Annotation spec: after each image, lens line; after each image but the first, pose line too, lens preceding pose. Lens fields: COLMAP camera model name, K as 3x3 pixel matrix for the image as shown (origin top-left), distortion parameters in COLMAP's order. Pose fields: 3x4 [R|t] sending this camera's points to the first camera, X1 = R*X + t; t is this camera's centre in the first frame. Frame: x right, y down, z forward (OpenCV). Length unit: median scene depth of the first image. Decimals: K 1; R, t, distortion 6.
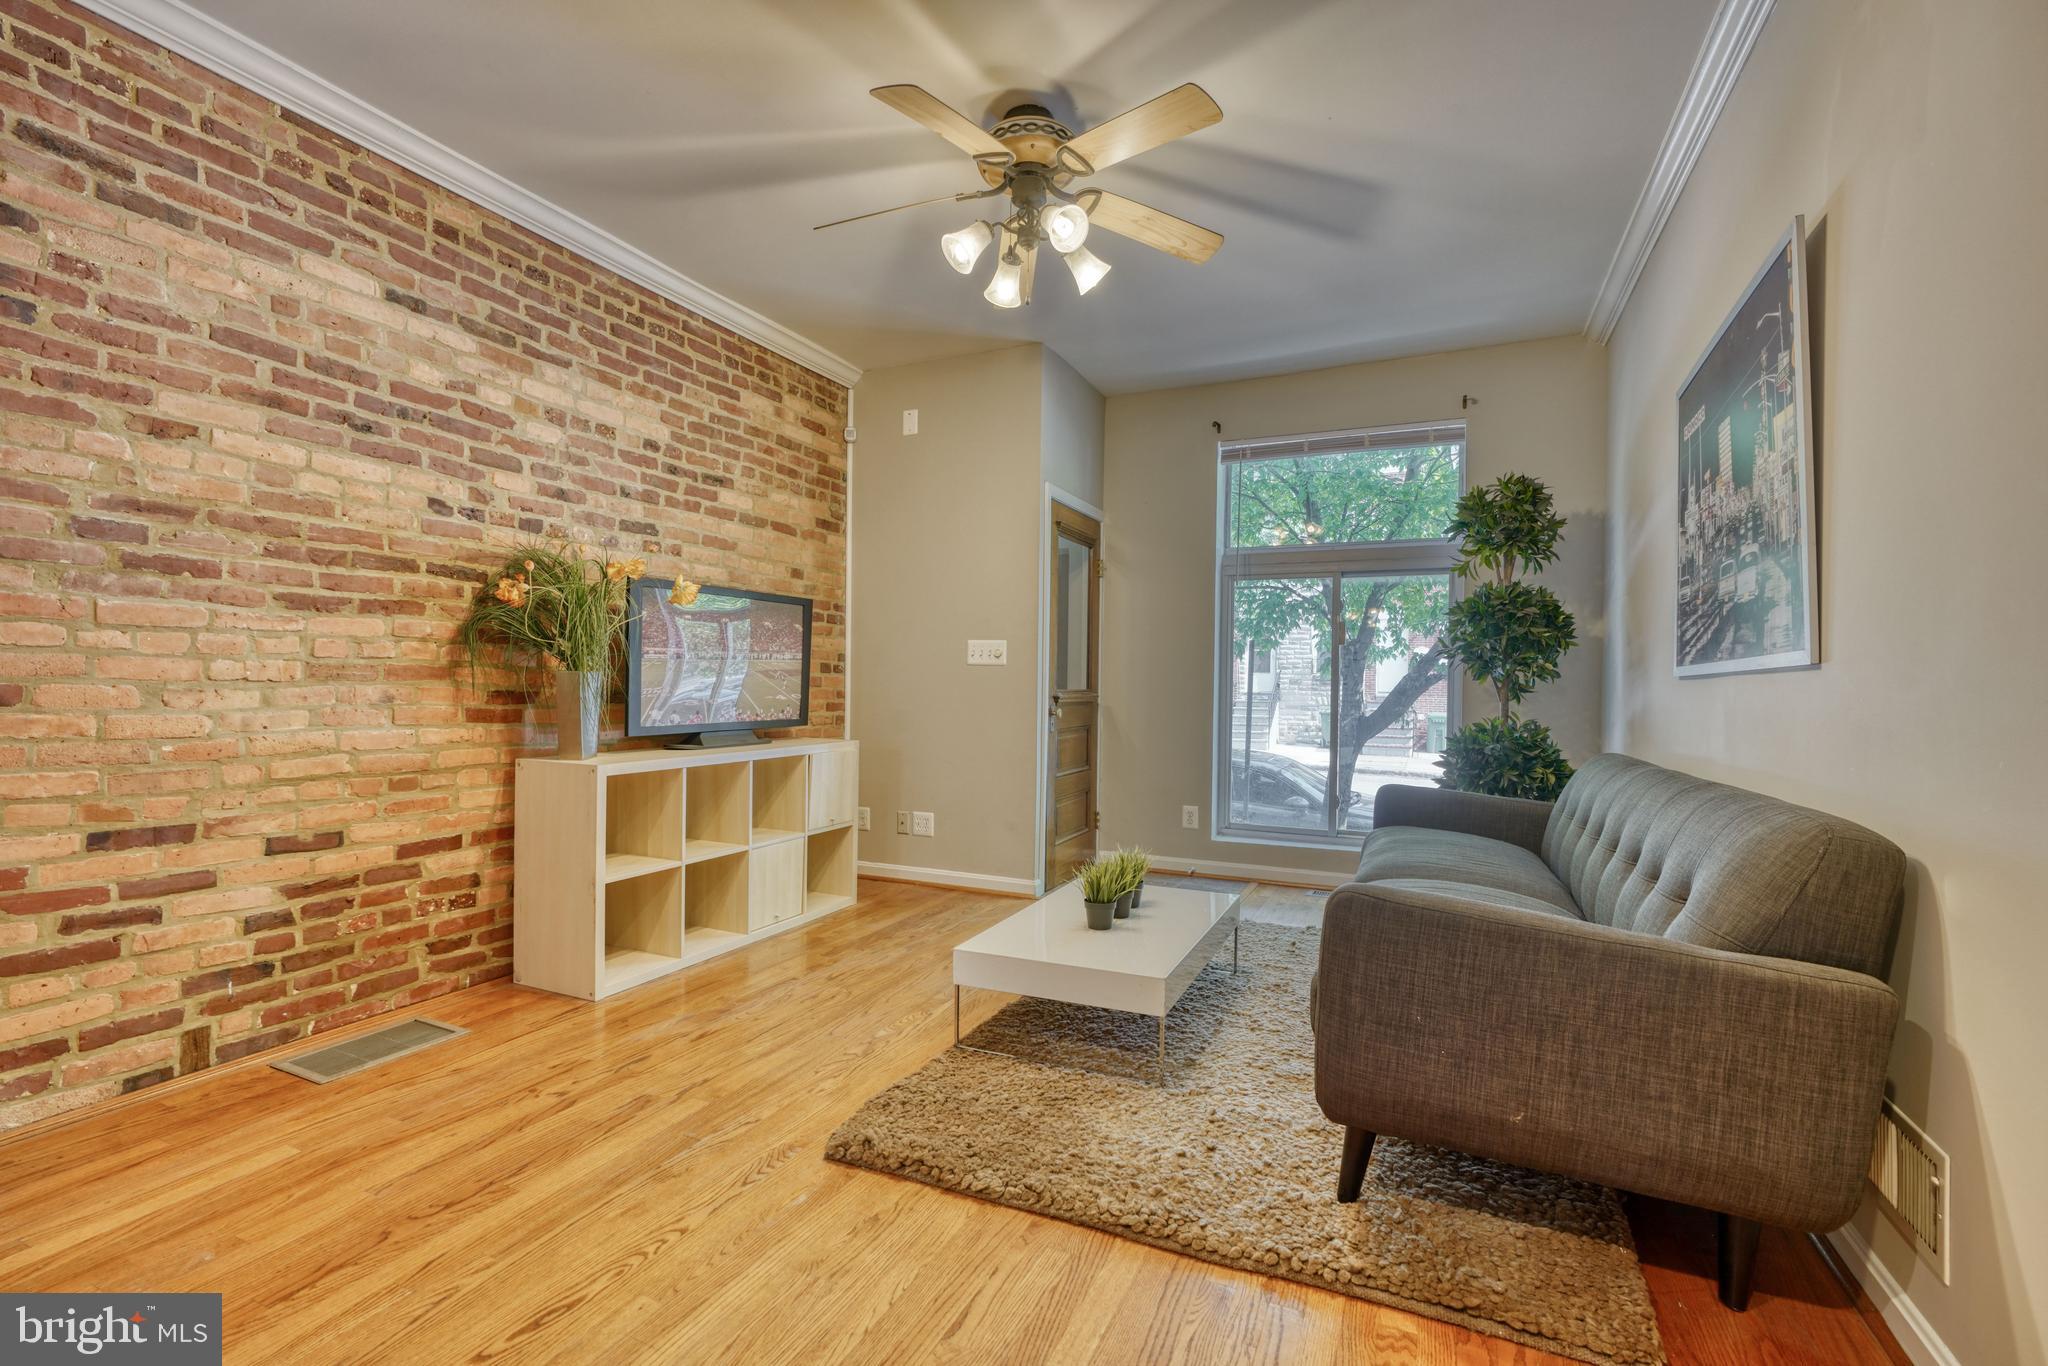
lens RADIAL K [[919.6, 0, 1011.6], [0, 919.6, 687.8], [0, 0, 1]] dist [-0.012415, 0.006220]
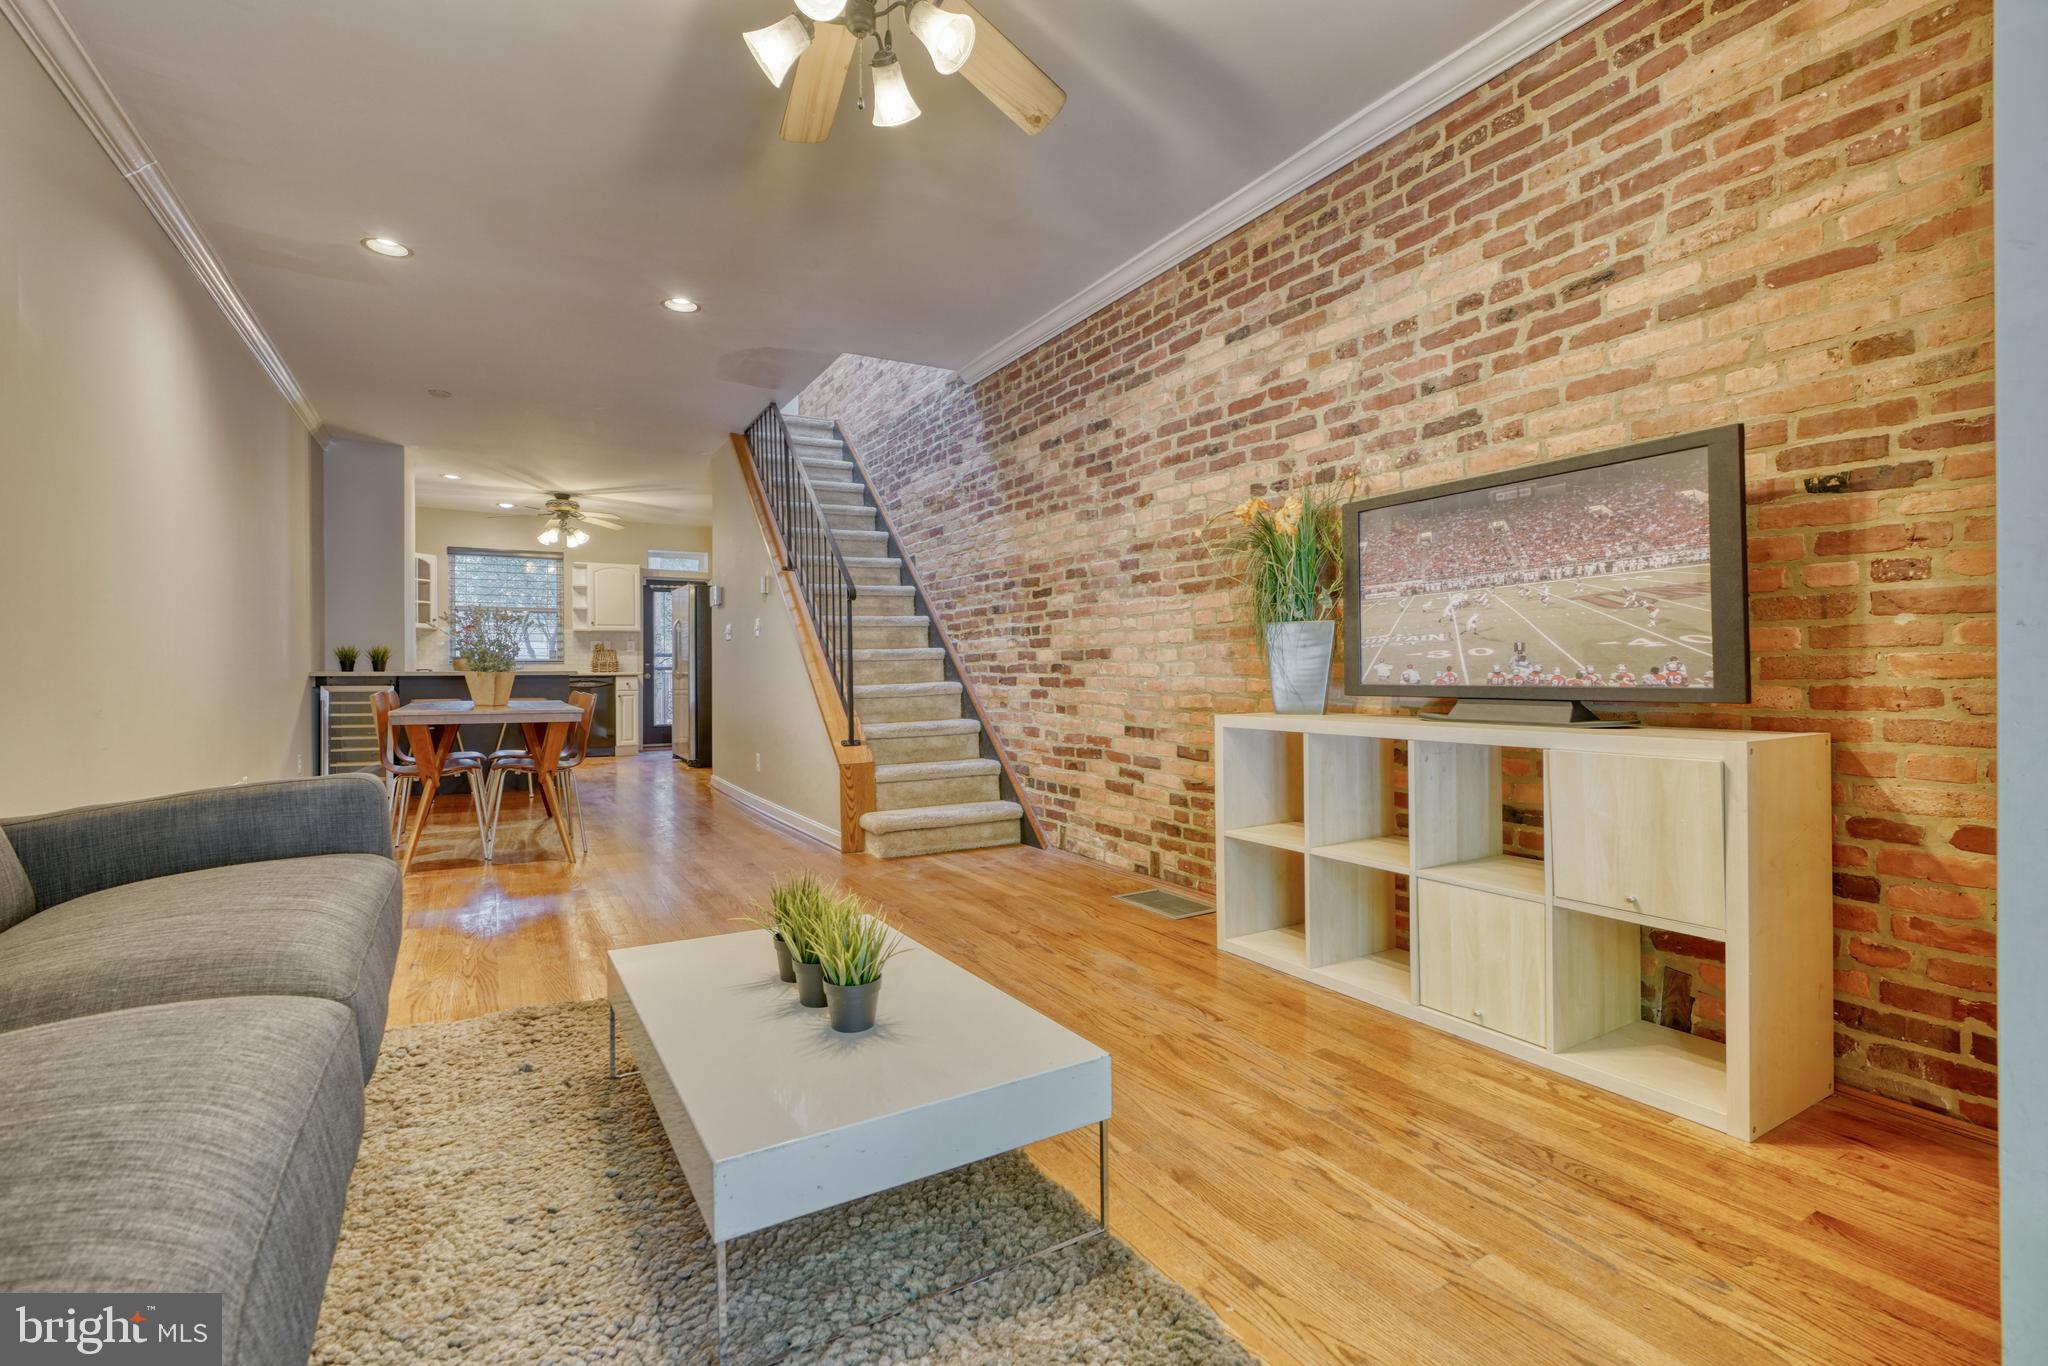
lens RADIAL K [[919.6, 0, 1020.4], [0, 919.6, 672.9], [0, 0, 1]] dist [-0.012415, 0.006220]
pose [[-0.565859, -0.007491, -0.824468, 0.472056], [-0.005674, 0.999970, -0.005192, 0.041062], [0.824483, 0.001740, -0.565885, 1.295125]]
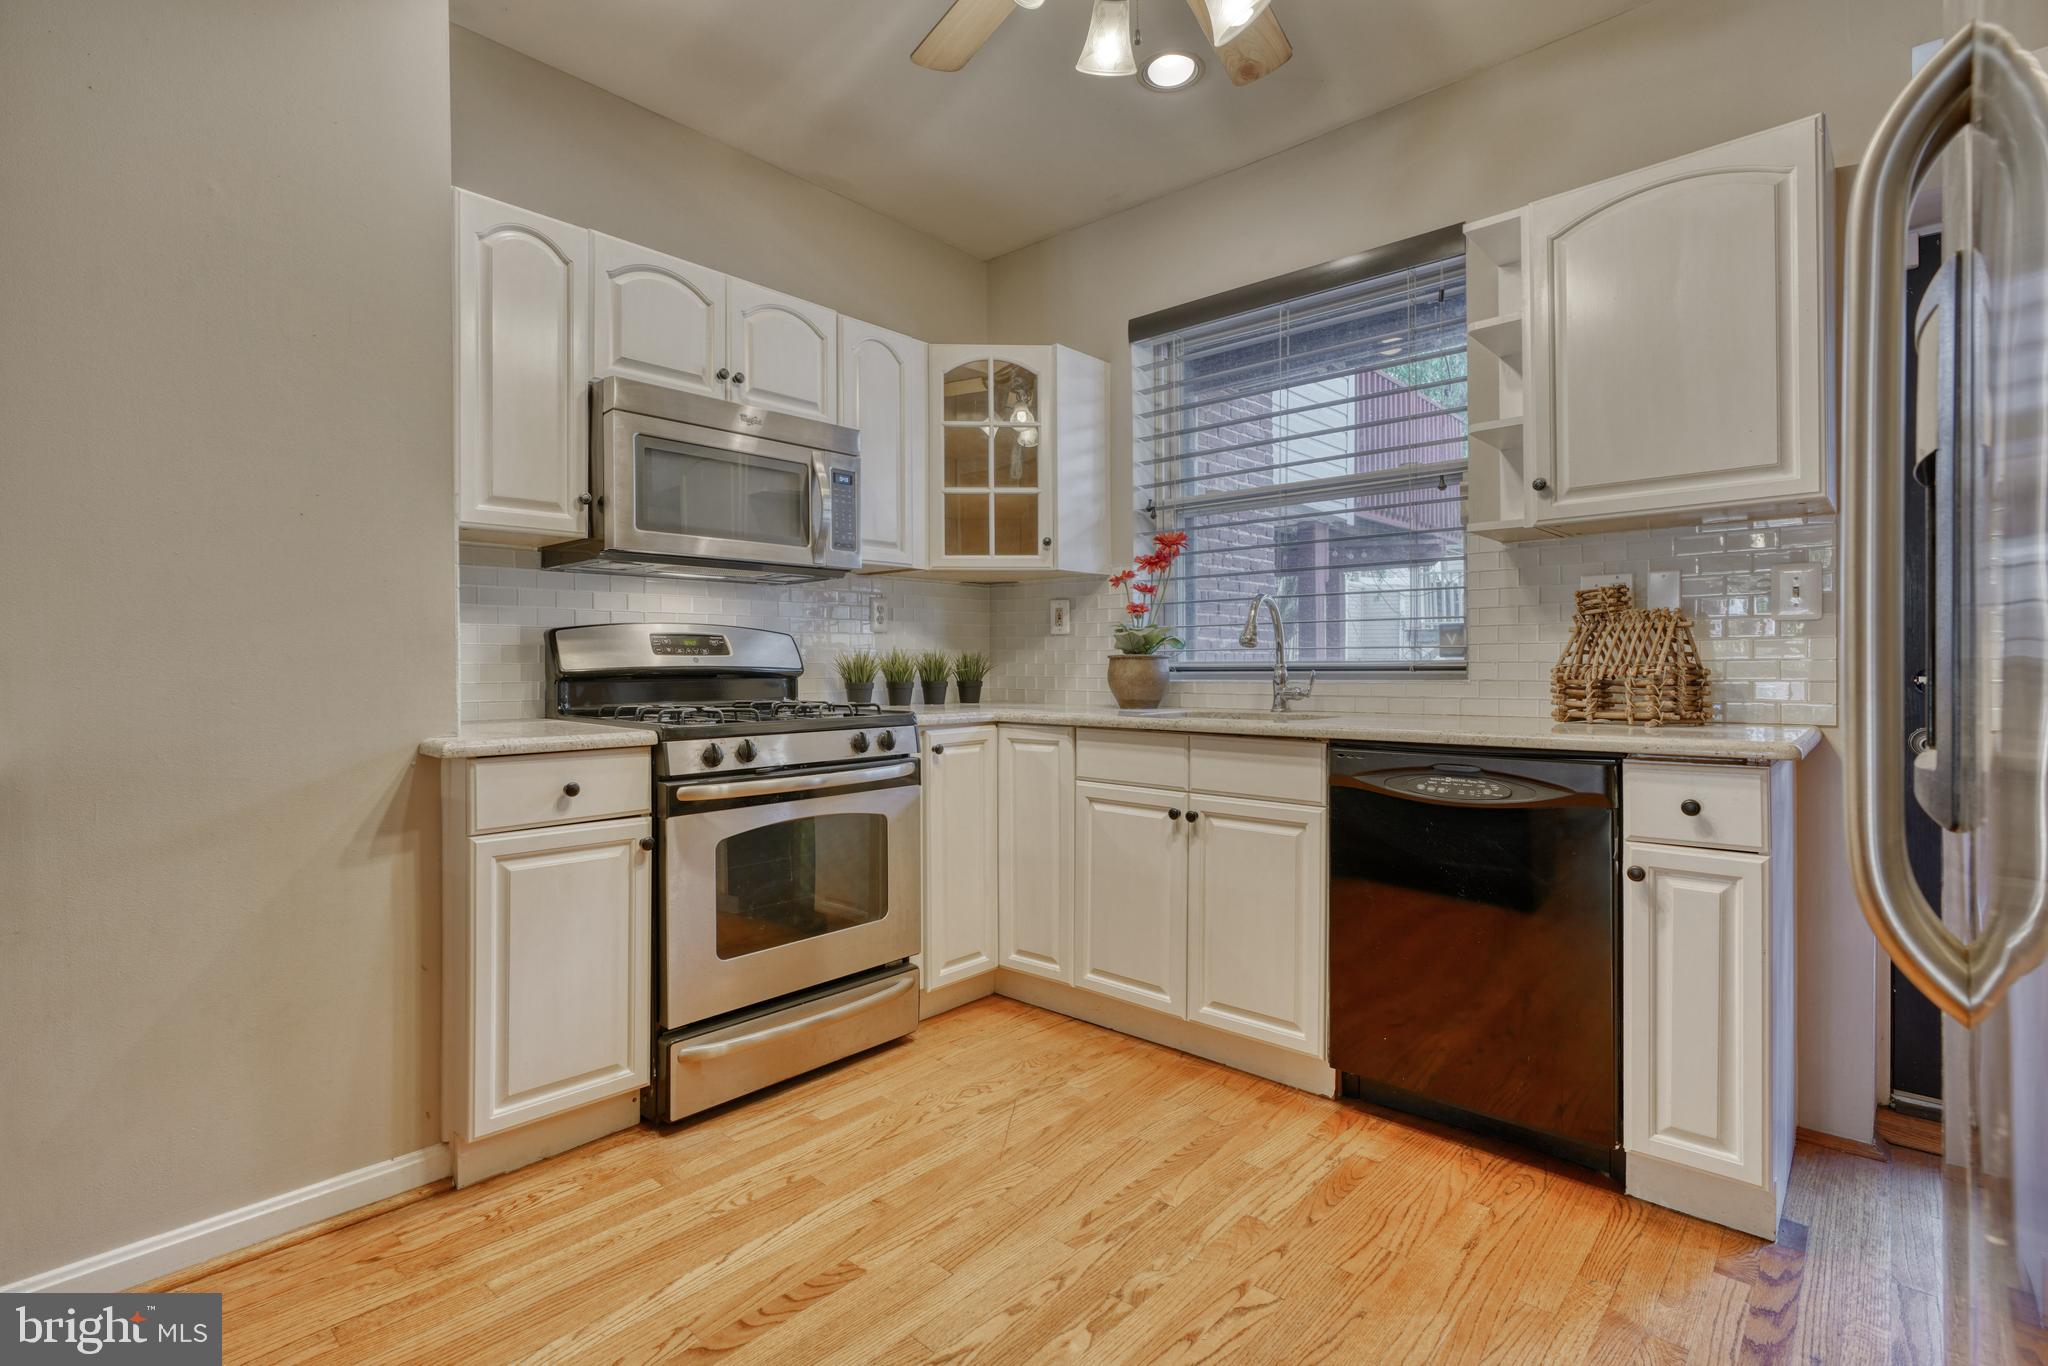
lens RADIAL K [[959.5, 0, 1028.1], [0, 959.5, 664.9], [0, 0, 1]] dist [-0.003520, -0.000238]
pose [[-0.956674, -0.003185, 0.291142, -1.122280], [0.000940, 0.999901, 0.014028, -0.020110], [-0.291158, 0.013694, -0.956577, -0.910734]]
